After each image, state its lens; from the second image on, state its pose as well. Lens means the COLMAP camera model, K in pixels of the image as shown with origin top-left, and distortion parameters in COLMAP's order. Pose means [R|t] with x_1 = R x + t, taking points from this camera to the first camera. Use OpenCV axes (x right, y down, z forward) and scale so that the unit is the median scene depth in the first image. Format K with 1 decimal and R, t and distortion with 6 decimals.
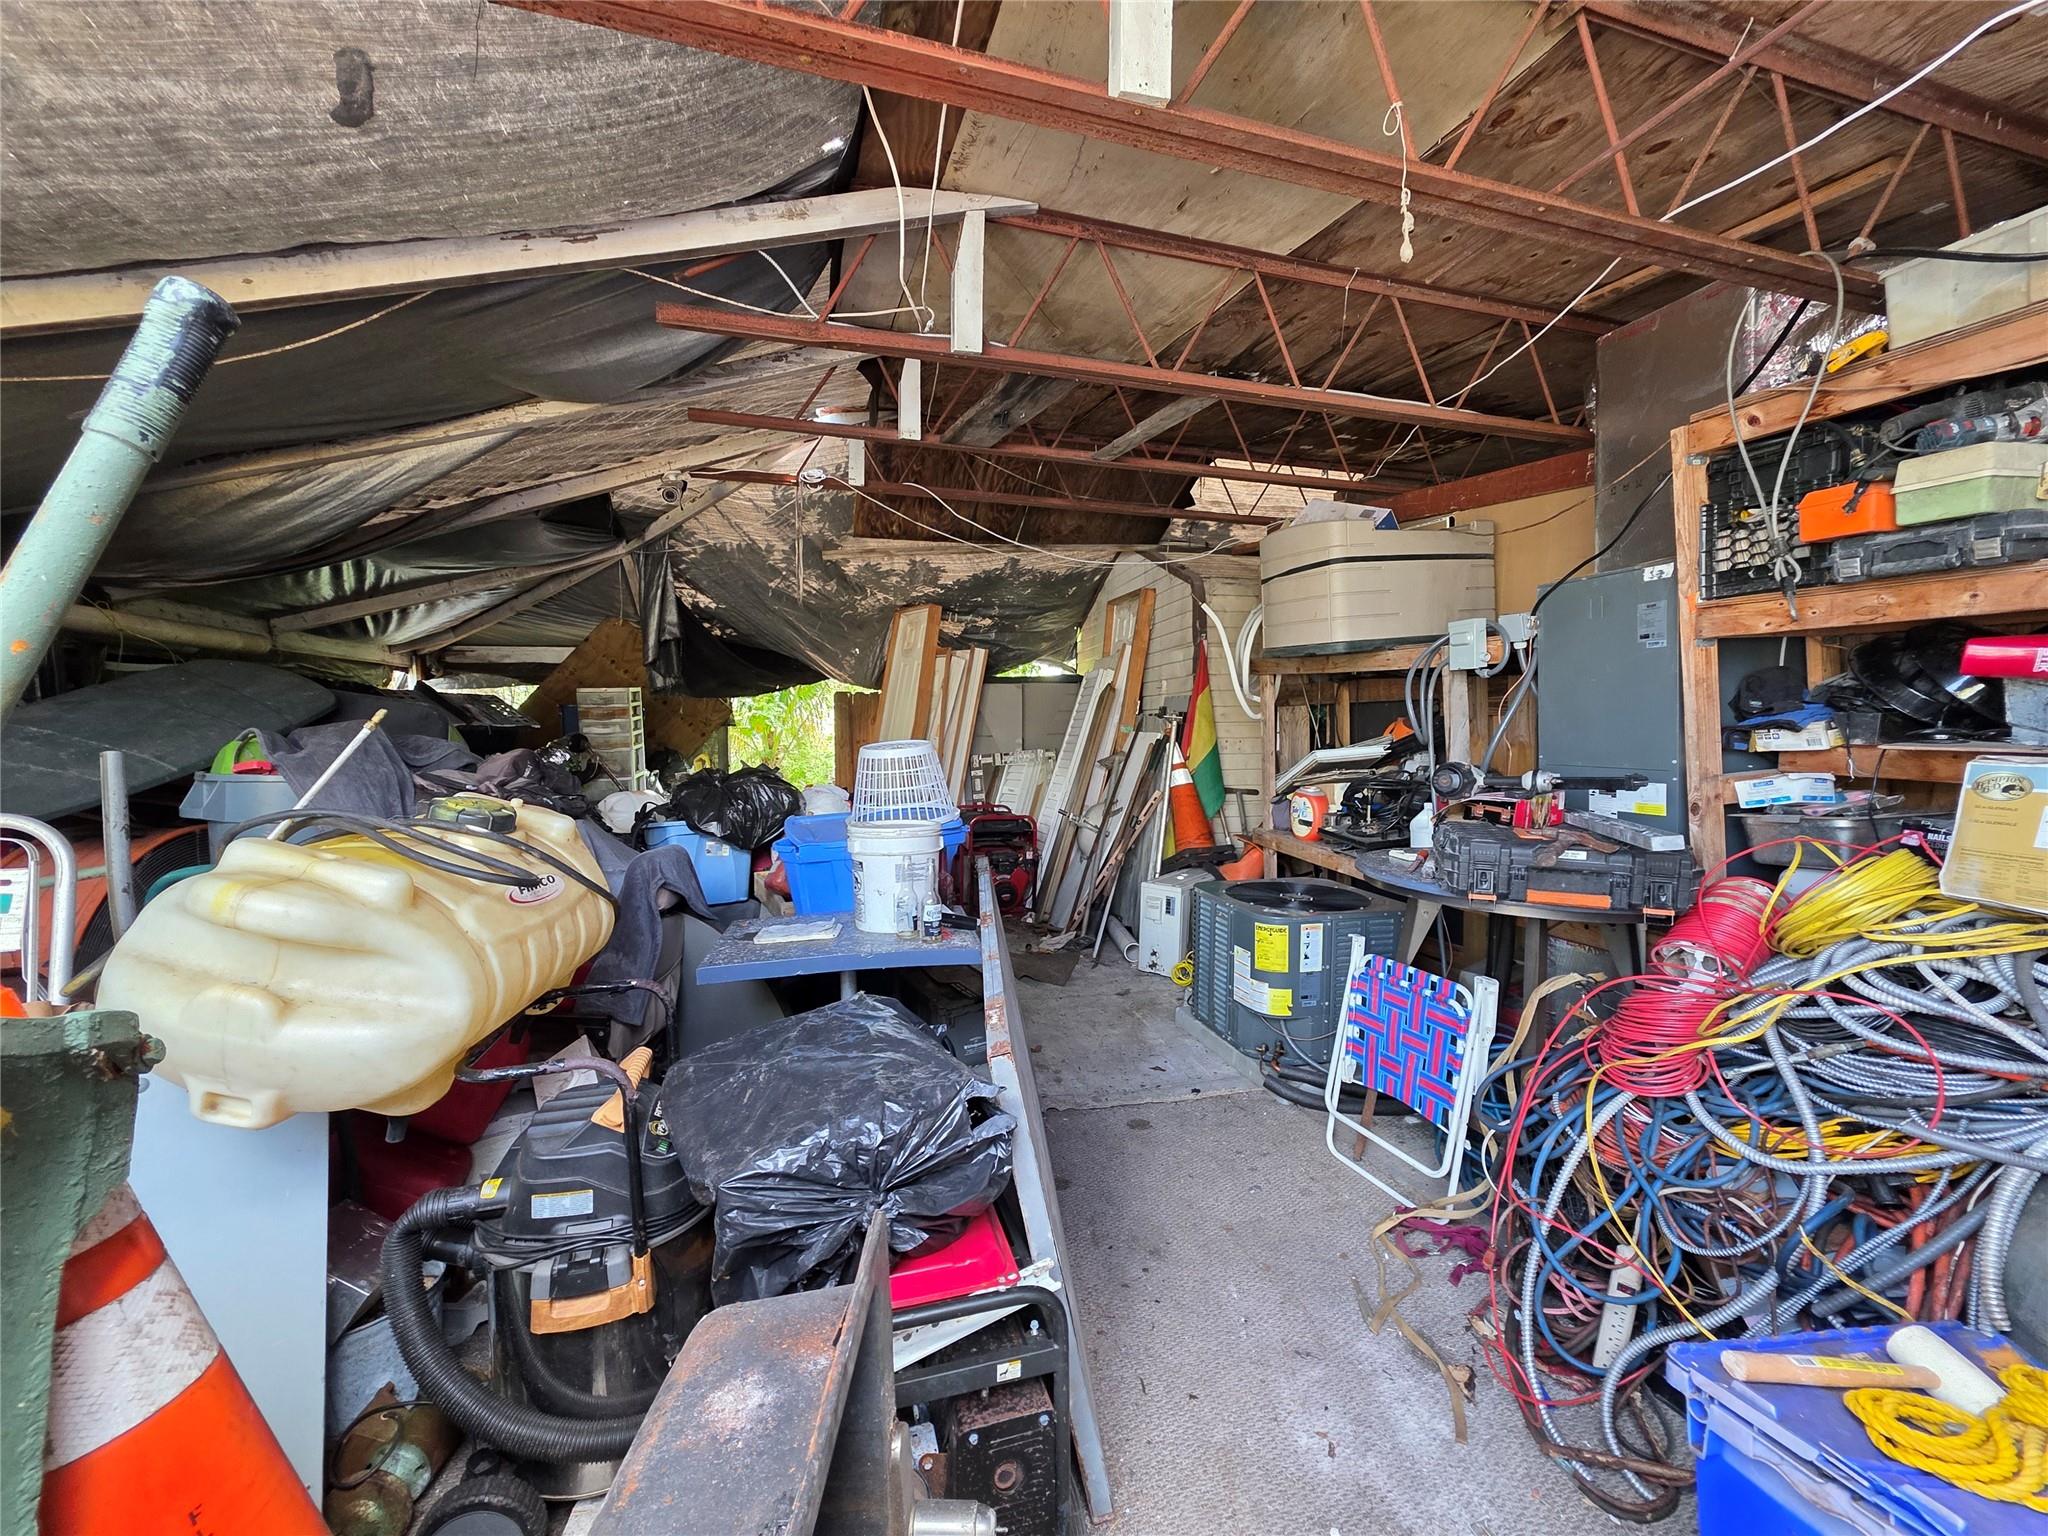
lens RADIAL K [[820.7, 0, 1026.6], [0, 820.7, 767.9], [0, 0, 1]] dist [0.002170, 0.000213]
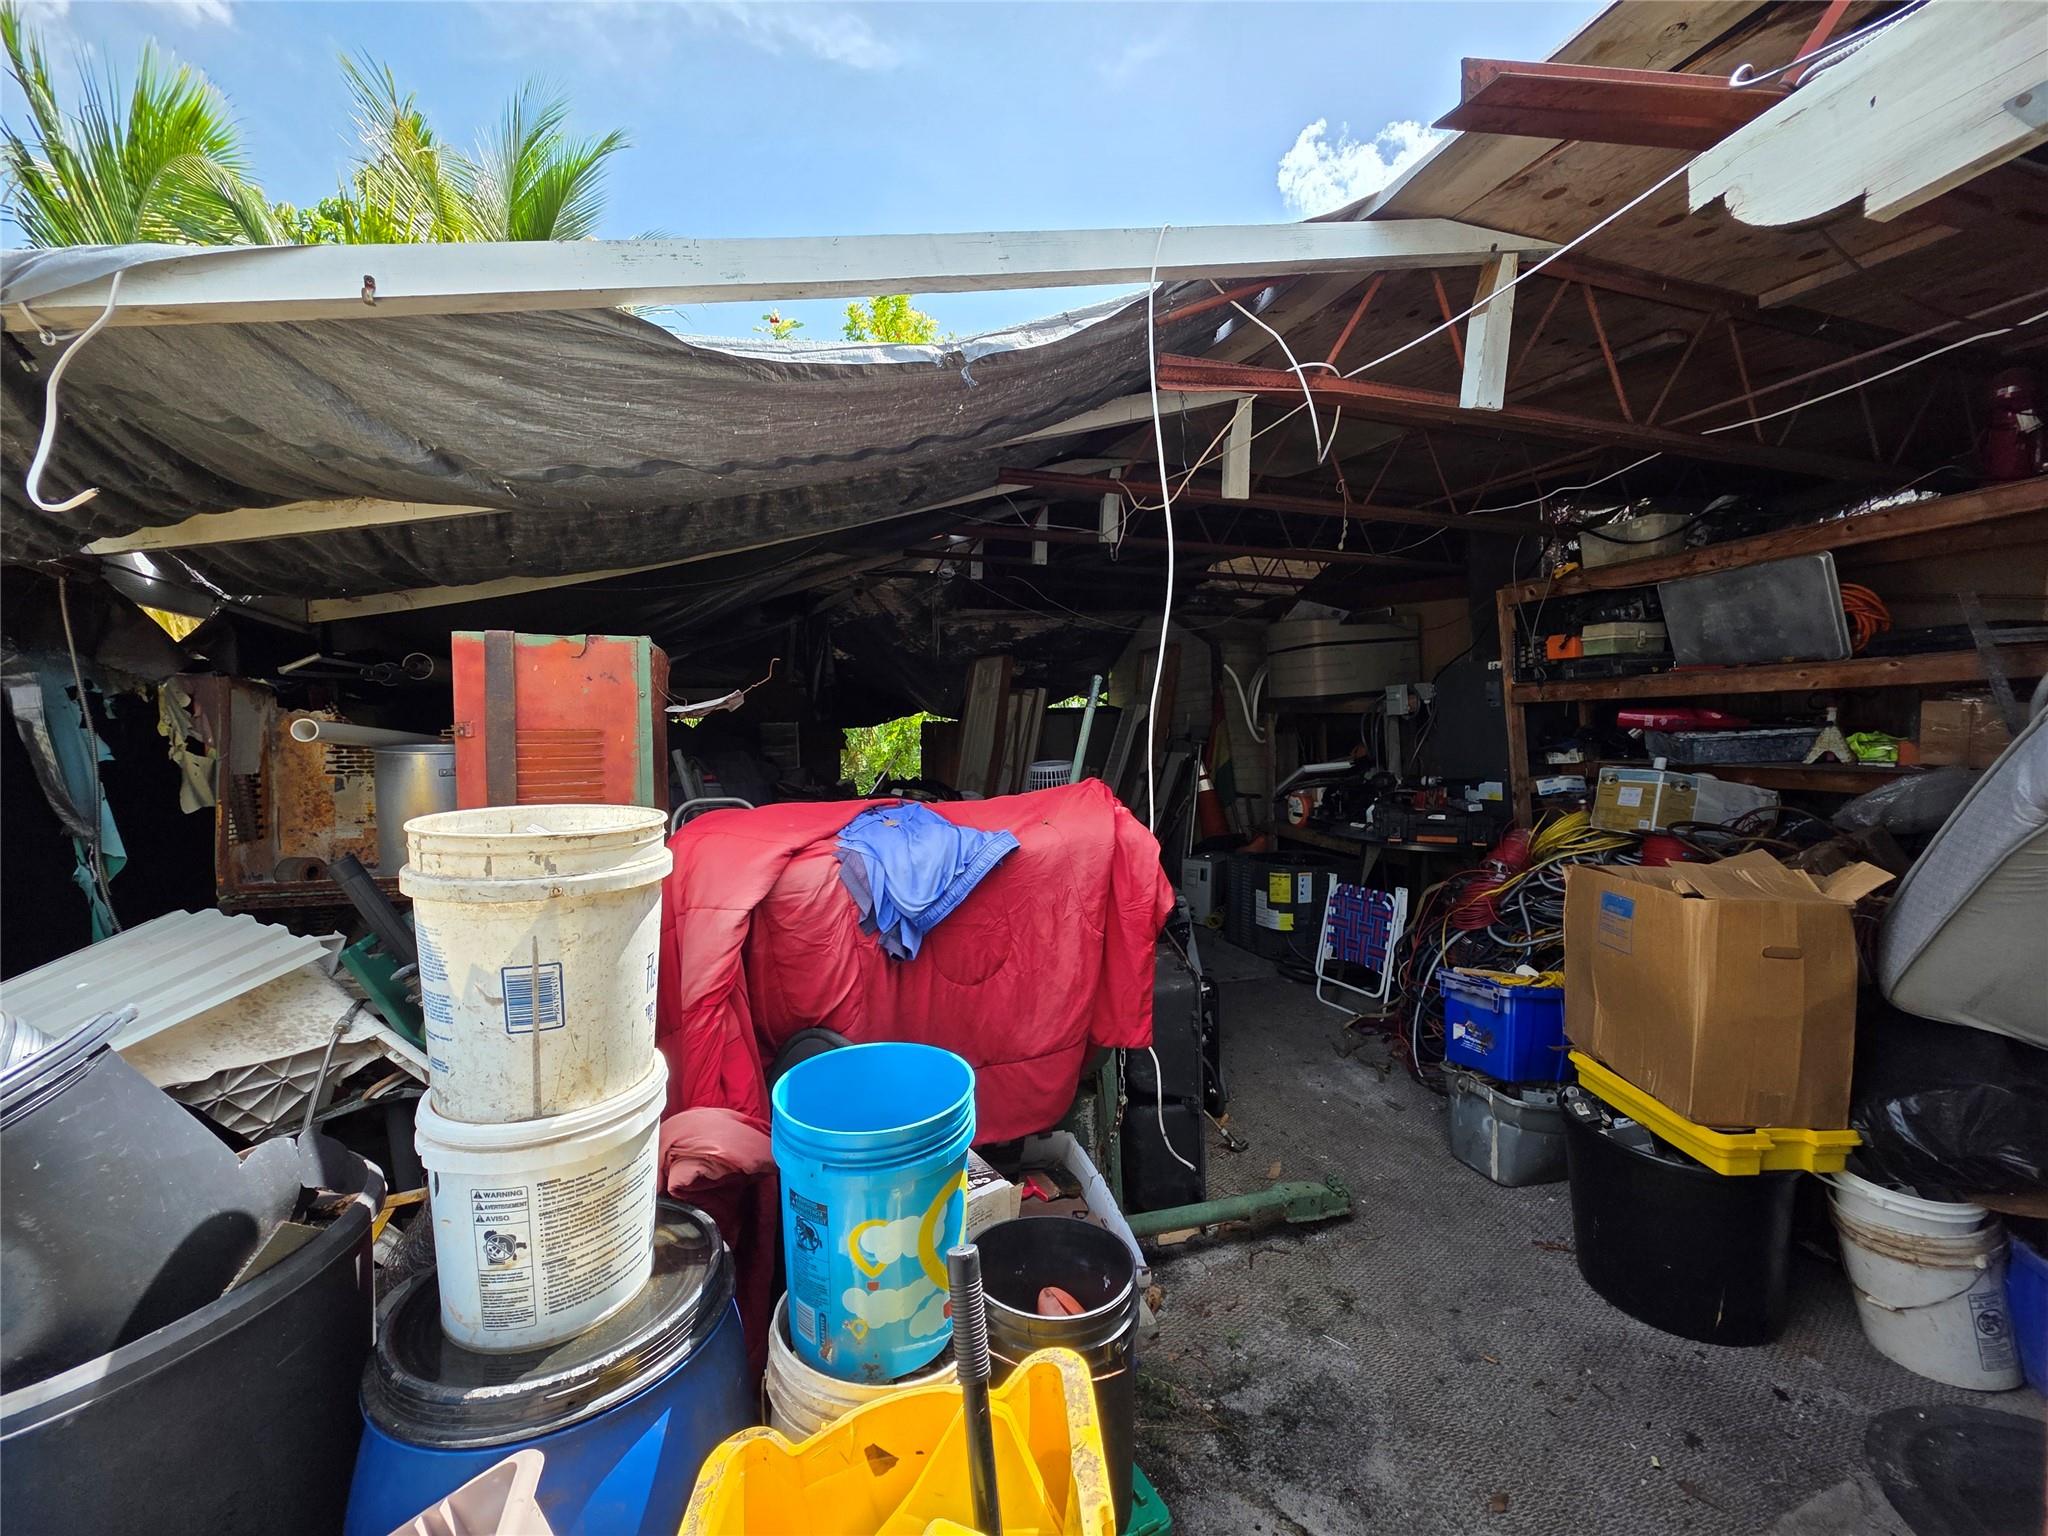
lens RADIAL K [[820.7, 0, 1023.4], [0, 820.7, 767.7], [0, 0, 1]] dist [0.002170, 0.000213]
pose [[0.999793, -0.006943, 0.019115, -0.219875], [0.007326, 0.999772, -0.020042, 0.011034], [-0.018972, 0.020178, 0.999616, -0.566183]]
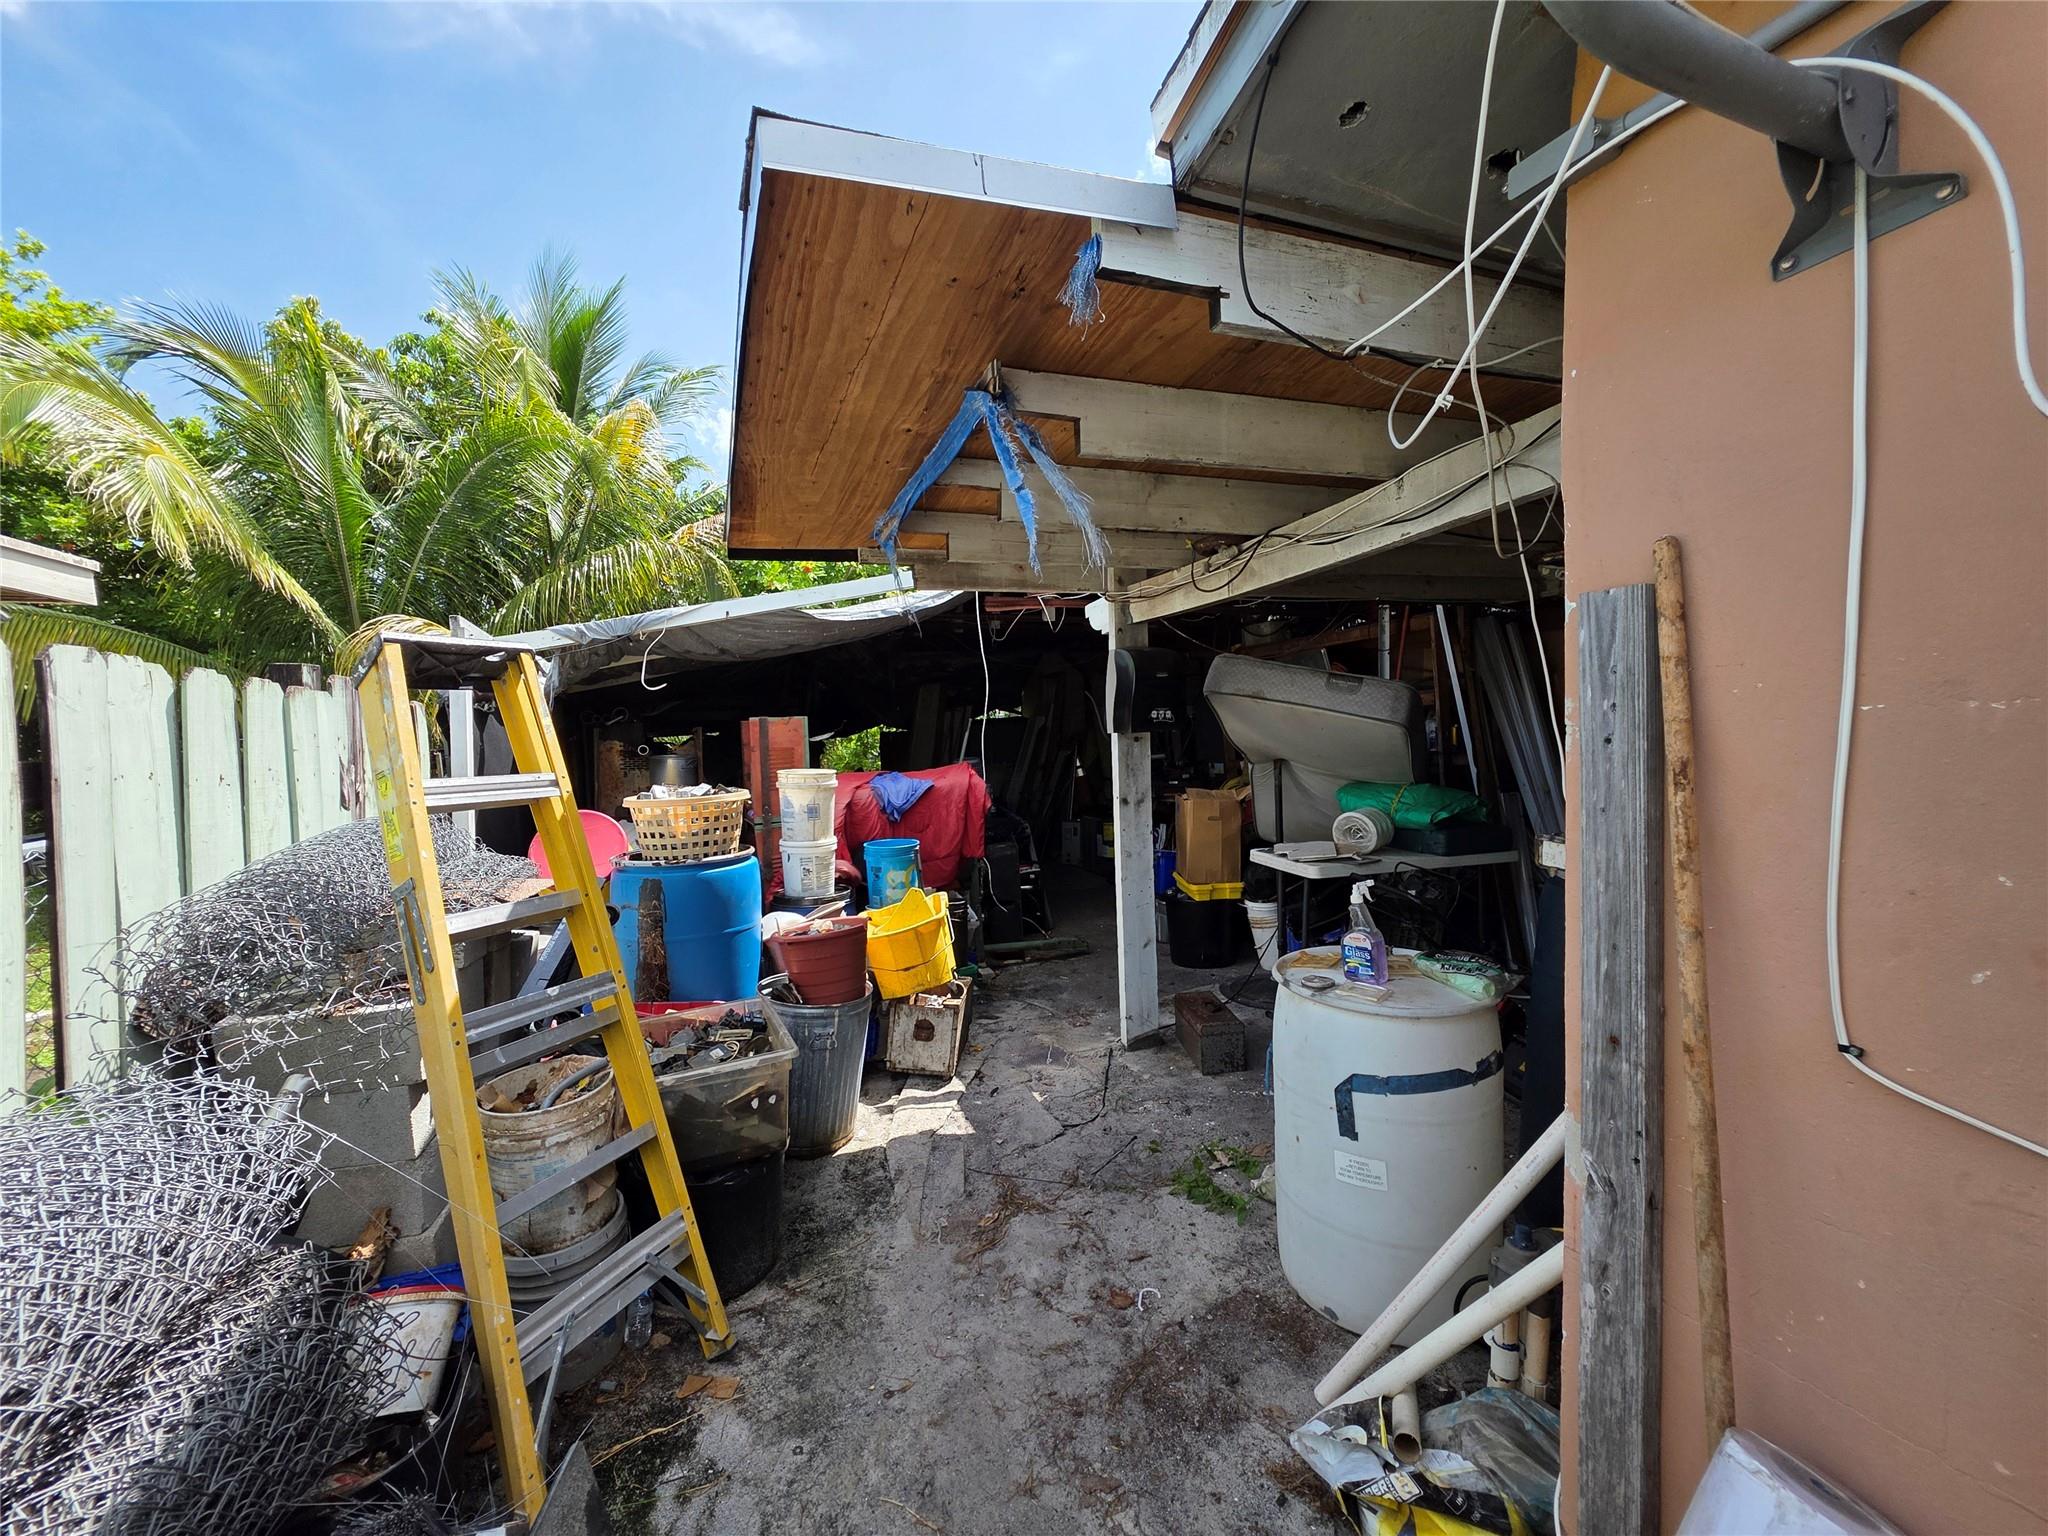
lens RADIAL K [[820.7, 0, 1022.1], [0, 820.7, 767.2], [0, 0, 1]] dist [0.002170, 0.000213]
pose [[0.996309, -0.032701, 0.079360, -0.172419], [0.034460, 0.999188, -0.020895, 0.053765], [-0.078612, 0.023553, 0.996627, -1.505367]]
